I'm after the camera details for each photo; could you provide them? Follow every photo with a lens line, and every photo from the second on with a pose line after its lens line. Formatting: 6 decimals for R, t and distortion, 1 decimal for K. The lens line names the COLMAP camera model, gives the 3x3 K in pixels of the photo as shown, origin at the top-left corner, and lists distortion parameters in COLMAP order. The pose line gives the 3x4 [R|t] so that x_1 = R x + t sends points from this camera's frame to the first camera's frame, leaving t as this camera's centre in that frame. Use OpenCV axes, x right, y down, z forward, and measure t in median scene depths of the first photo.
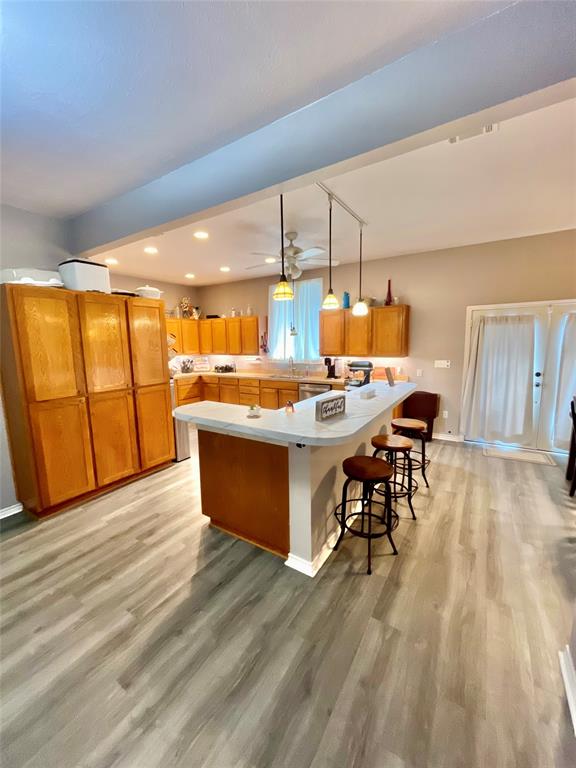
lens RADIAL K [[310.2, 0, 285.6], [0, 310.2, 383.8], [0, 0, 1]] dist [-0.003458, 0.000421]
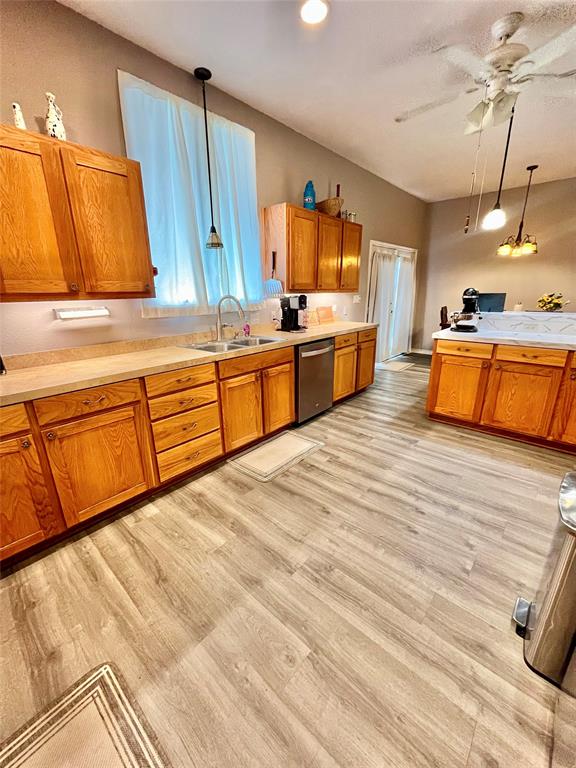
lens RADIAL K [[310.2, 0, 283.6], [0, 310.2, 382.6], [0, 0, 1]] dist [-0.003458, 0.000421]
pose [[0.165102, -0.271845, 0.948073, -0.903668], [0.144911, 0.957518, 0.249318, -0.146713], [-0.975573, 0.096223, 0.197482, 1.771856]]
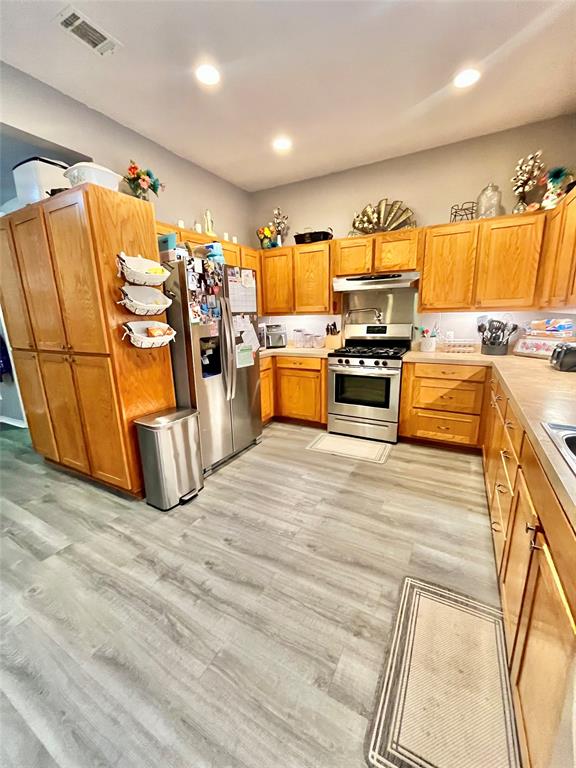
lens RADIAL K [[310.2, 0, 284.0], [0, 310.2, 384.2], [0, 0, 1]] dist [-0.003458, 0.000421]
pose [[0.057214, 0.236756, -0.969883, 0.229371], [-0.112058, 0.966859, 0.229407, -0.154240], [0.992053, 0.095558, 0.081848, 1.701690]]
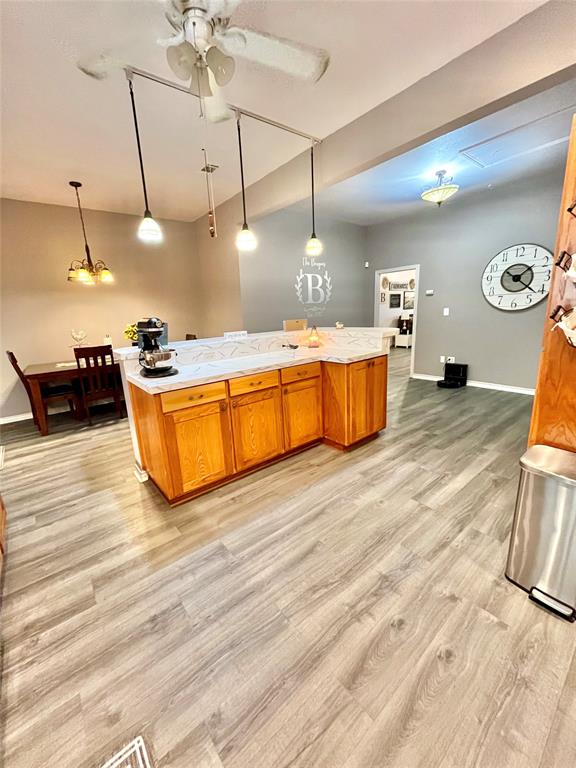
lens RADIAL K [[310.2, 0, 284.9], [0, 310.2, 384.7], [0, 0, 1]] dist [-0.003458, 0.000421]
pose [[-0.946345, -0.015964, 0.322765, -0.264159], [0.106649, 0.927393, 0.358564, -0.188182], [-0.305054, 0.373747, -0.875931, 1.972093]]
